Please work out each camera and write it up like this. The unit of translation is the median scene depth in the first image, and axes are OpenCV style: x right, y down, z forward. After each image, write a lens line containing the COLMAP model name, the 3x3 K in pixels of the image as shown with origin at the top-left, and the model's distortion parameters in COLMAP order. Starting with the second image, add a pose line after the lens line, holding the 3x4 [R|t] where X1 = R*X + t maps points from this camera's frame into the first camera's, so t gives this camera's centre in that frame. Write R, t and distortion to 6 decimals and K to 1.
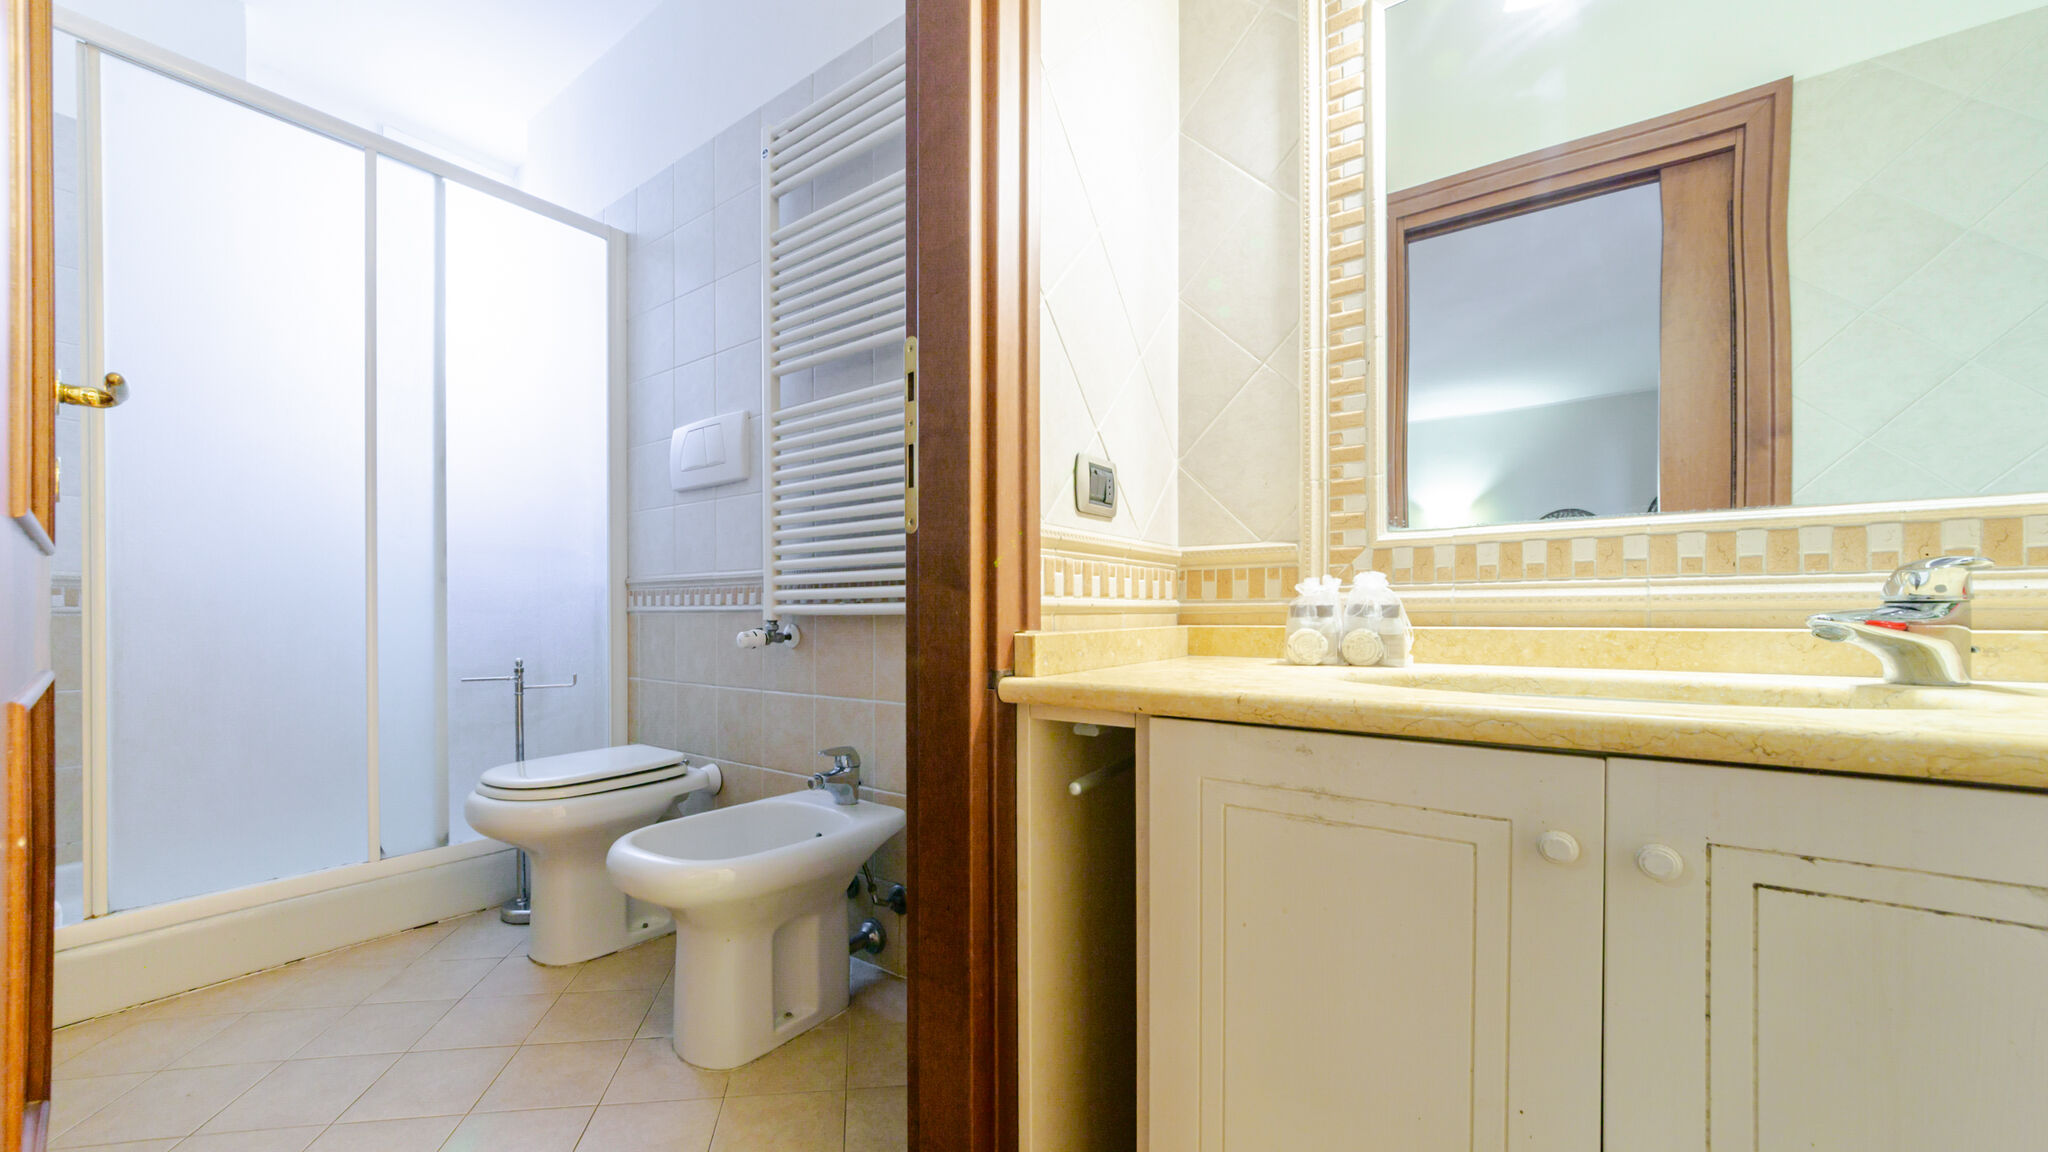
lens RADIAL K [[775.3, 0, 976.2], [0, 775.3, 616.8], [0, 0, 1]] dist [-0.005221, 0.000110]
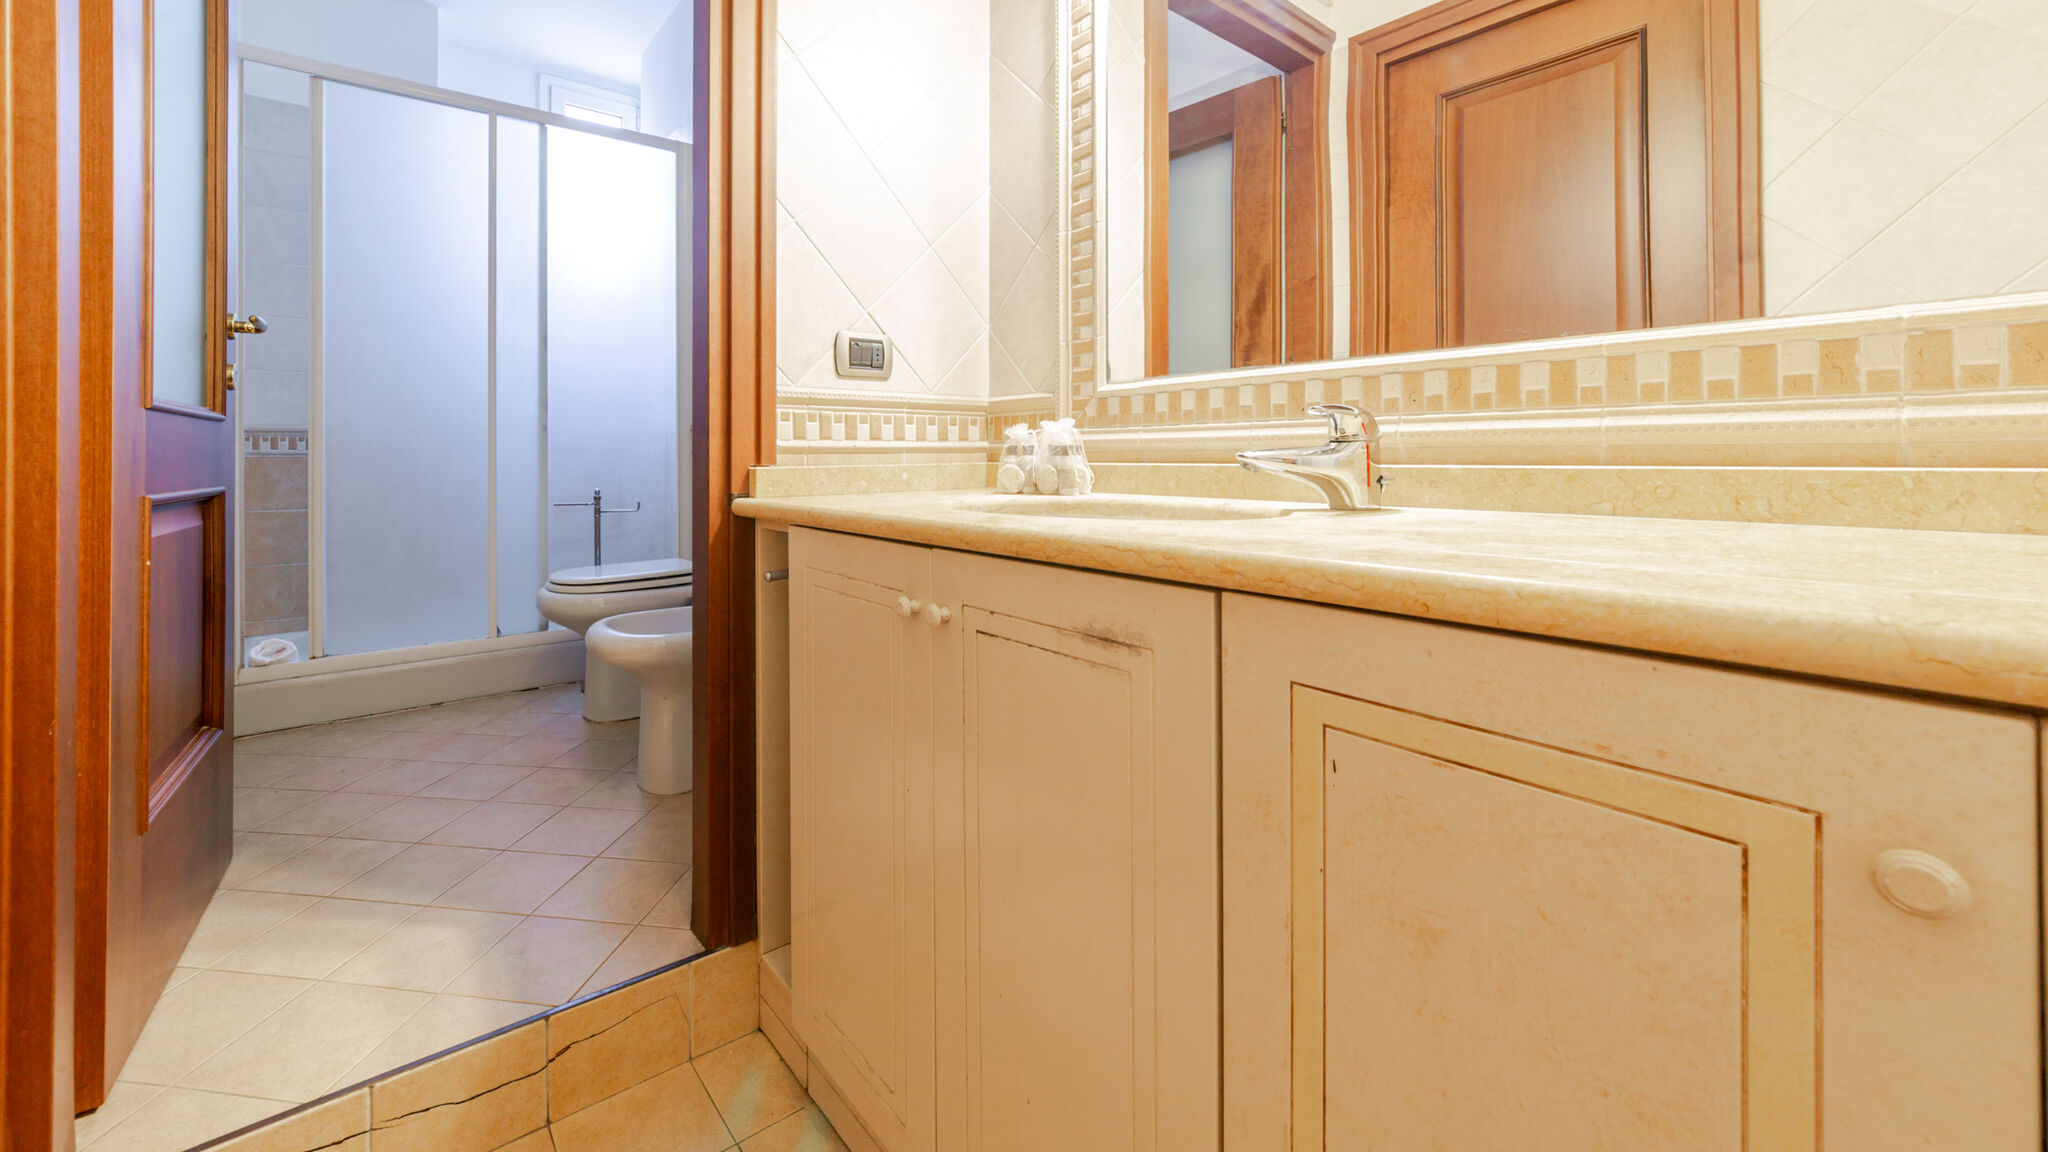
lens RADIAL K [[758.2, 0, 936.8], [0, 758.2, 452.5], [0, 0, 1]] dist [-0.000339, 0.000074]
pose [[0.970891, -0.002165, -0.239511, 0.545862], [0.000613, 0.999978, -0.006557, 0.003563], [0.239520, 0.006220, 0.970871, -0.194625]]
